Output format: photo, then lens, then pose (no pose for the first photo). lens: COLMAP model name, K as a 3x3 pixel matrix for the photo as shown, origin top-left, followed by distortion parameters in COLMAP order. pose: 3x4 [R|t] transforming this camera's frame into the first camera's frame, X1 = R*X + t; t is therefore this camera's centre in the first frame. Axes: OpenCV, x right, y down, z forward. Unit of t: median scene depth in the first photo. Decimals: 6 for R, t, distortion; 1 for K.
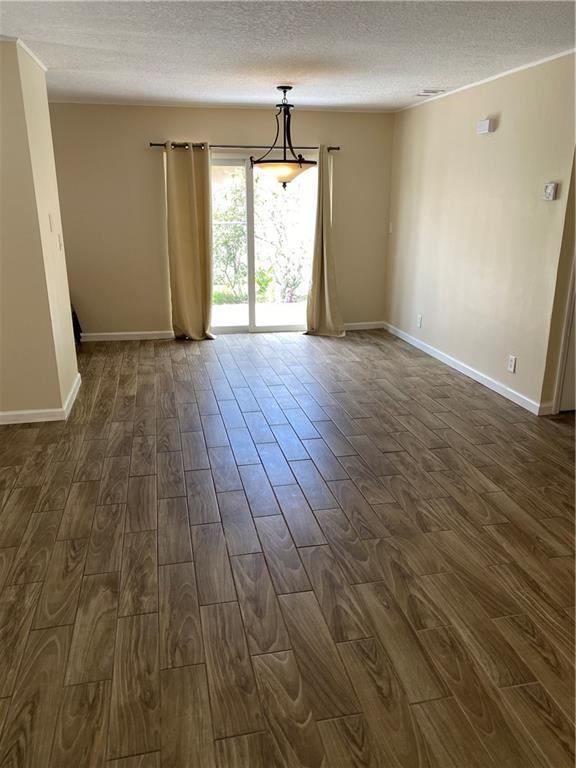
lens RADIAL K [[585.8, 0, 288.0], [0, 585.8, 384.0], [0, 0, 1]] dist [0.029845, -0.051411]
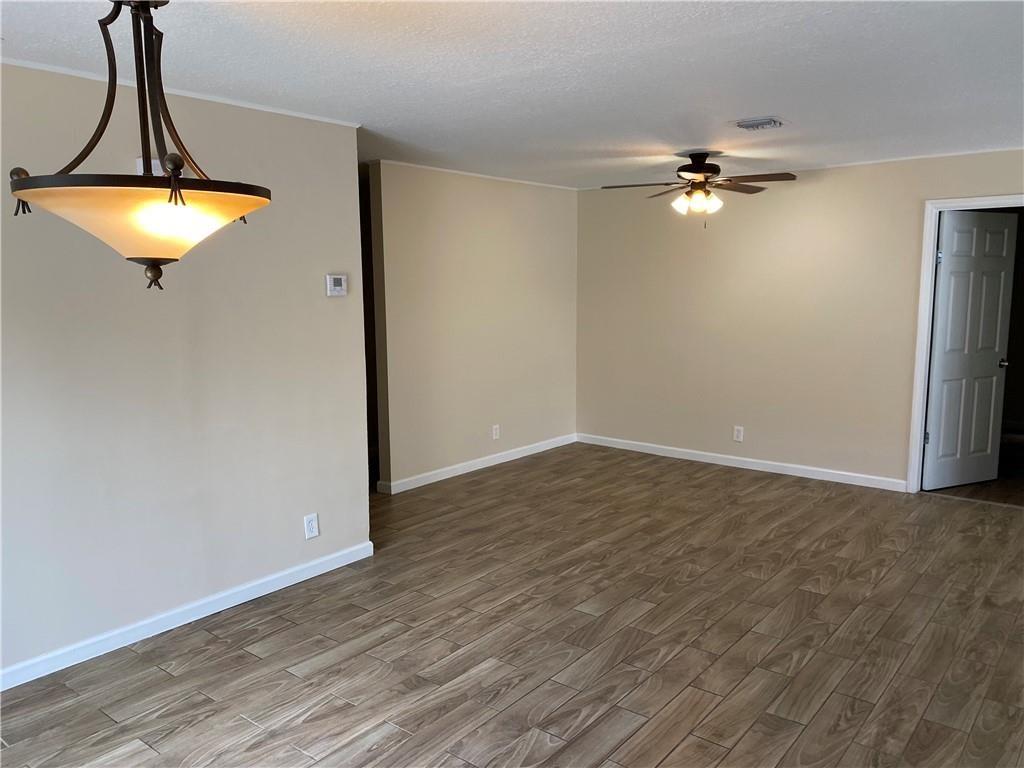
lens RADIAL K [[781.0, 0, 512.0], [0, 781.0, 384.0], [0, 0, 1]] dist [0.029845, -0.051411]
pose [[-0.621900, -0.100461, 0.776626, -0.660736], [0.248985, 0.914907, 0.317728, -0.599449], [-0.742460, 0.390963, -0.543968, 1.799748]]
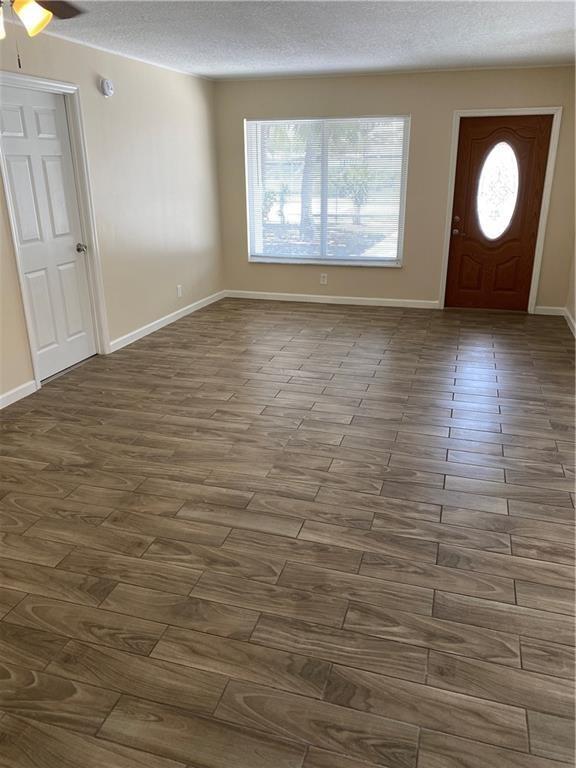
lens RADIAL K [[585.8, 0, 288.0], [0, 585.8, 384.0], [0, 0, 1]] dist [0.029845, -0.051411]
pose [[-0.487202, 0.311112, -0.815993, 0.959763], [-0.265086, 0.837615, 0.477630, -0.377389], [0.832084, 0.449011, -0.325616, 1.150090]]
